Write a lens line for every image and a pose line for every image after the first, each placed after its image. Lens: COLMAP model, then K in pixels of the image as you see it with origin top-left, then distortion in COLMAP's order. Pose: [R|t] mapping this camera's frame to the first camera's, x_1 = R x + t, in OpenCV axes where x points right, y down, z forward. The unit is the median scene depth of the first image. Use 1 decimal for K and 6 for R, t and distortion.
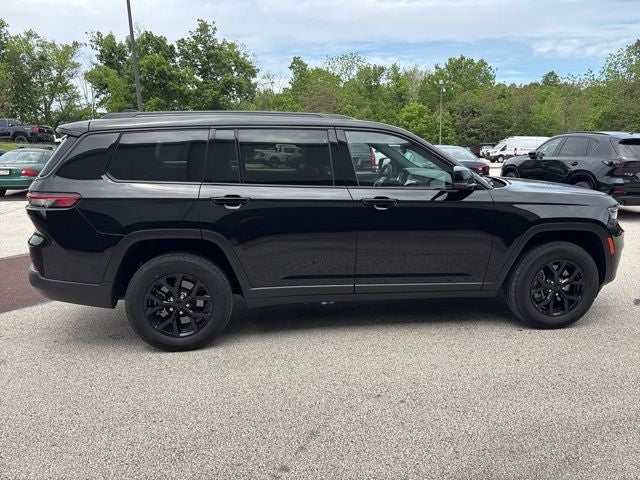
lens RADIAL K [[493.3, 0, 320.0], [0, 493.3, 240.0], [0, 0, 1]] dist [0.053111, -0.056874]
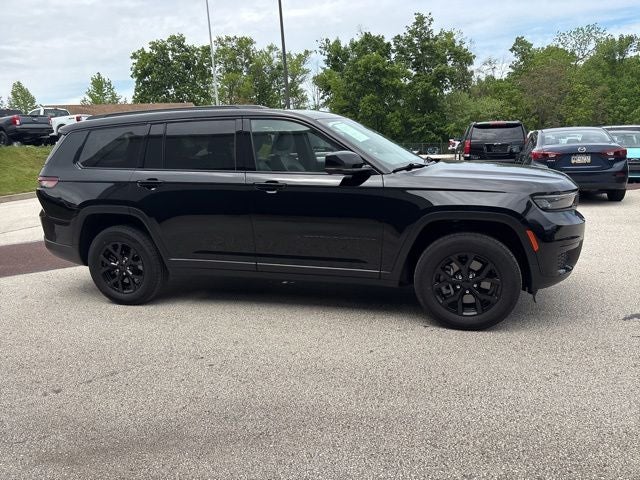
lens RADIAL K [[489.5, 0, 320.0], [0, 489.5, 240.0], [0, 0, 1]] dist [0.048154, -0.048179]
pose [[0.898883, 0.054298, -0.434811, 0.045384], [-0.046956, 0.998515, 0.027619, 0.000304], [0.435665, -0.004409, 0.900098, 0.006493]]
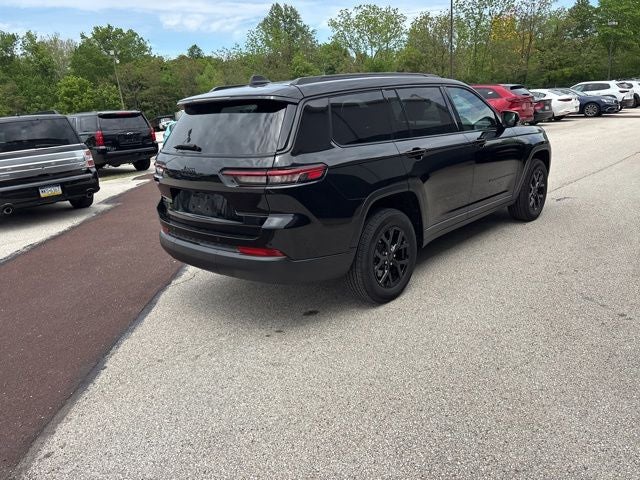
lens RADIAL K [[481.9, 0, 341.0], [0, 481.9, 239.8], [0, 0, 1]] dist [0.066069, -0.077341]
pose [[0.750431, -0.230490, 0.619458, -0.064940], [0.195765, 0.972682, 0.124762, -0.003670], [-0.631292, 0.027643, 0.775052, 0.016726]]
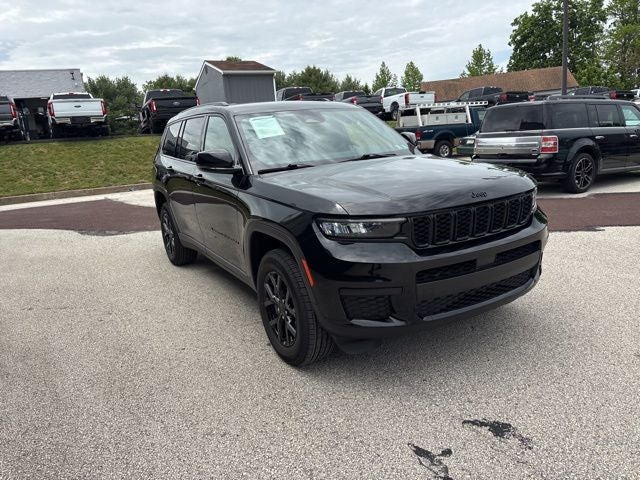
lens RADIAL K [[485.1, 0, 320.0], [0, 485.1, 240.0], [0, 0, 1]] dist [0.061500, -0.060173]
pose [[0.352373, 0.188380, -0.916704, 0.085898], [-0.120803, 0.980492, 0.155053, -0.009850], [0.928030, 0.056104, 0.368256, 0.056479]]
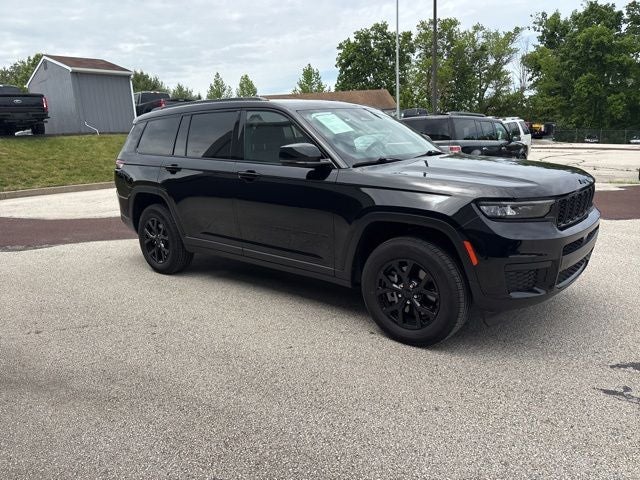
lens RADIAL K [[485.3, 0, 320.4], [0, 485.3, 246.3], [0, 0, 1]] dist [0.057558, -0.058067]
pose [[0.652305, 0.152503, -0.742456, 0.070477], [-0.116070, 0.988094, 0.100982, -0.003307], [0.749017, 0.020306, 0.662240, 0.026758]]
